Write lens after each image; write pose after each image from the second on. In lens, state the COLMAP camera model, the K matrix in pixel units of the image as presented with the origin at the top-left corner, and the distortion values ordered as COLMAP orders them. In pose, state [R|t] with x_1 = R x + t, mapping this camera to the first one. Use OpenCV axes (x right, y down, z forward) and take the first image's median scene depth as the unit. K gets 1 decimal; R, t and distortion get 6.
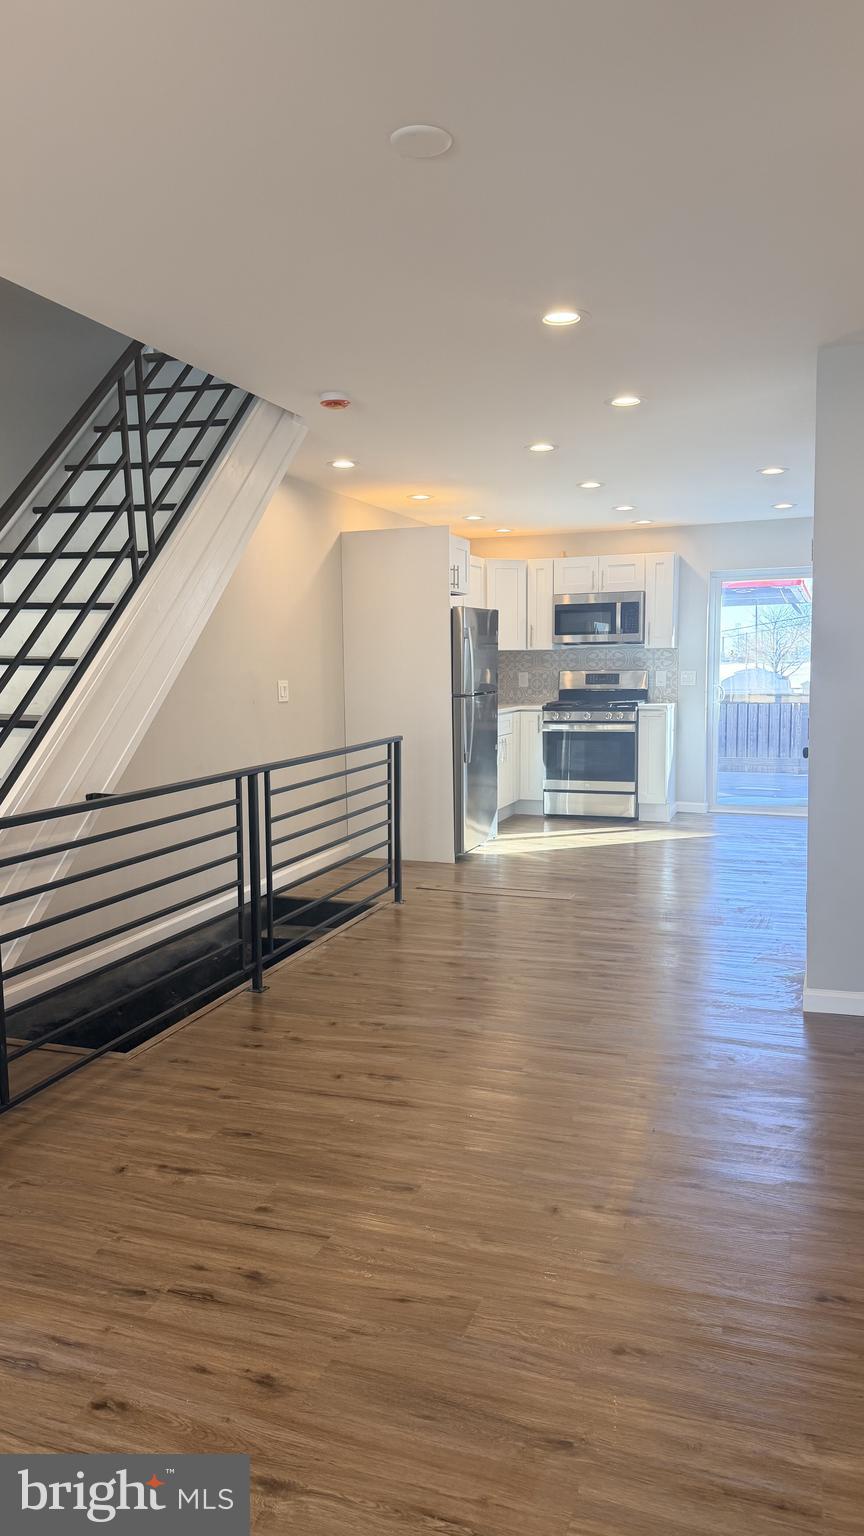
lens RADIAL K [[1063.9, 0, 433.6], [0, 1063.9, 774.7], [0, 0, 1]] dist [0.133646, -0.000664]
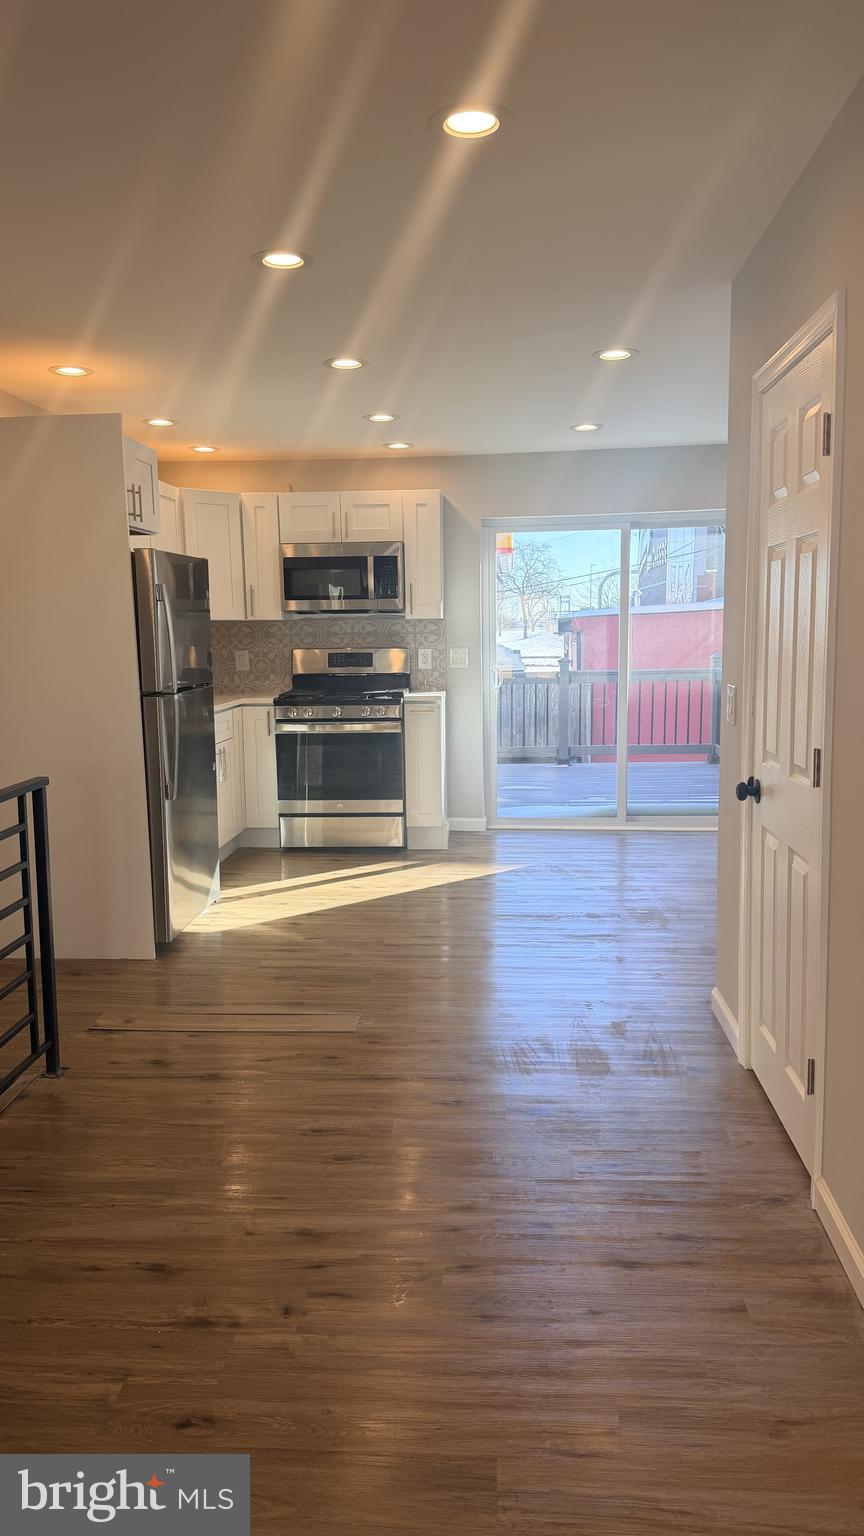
lens RADIAL K [[1065.0, 0, 435.0], [0, 1065.0, 788.8], [0, 0, 1]] dist [0.082516, -0.000609]
pose [[0.960252, -0.043242, 0.275765, 0.007052], [0.031838, 0.998448, 0.045700, -0.039801], [-0.277313, -0.035104, 0.960138, 0.331321]]
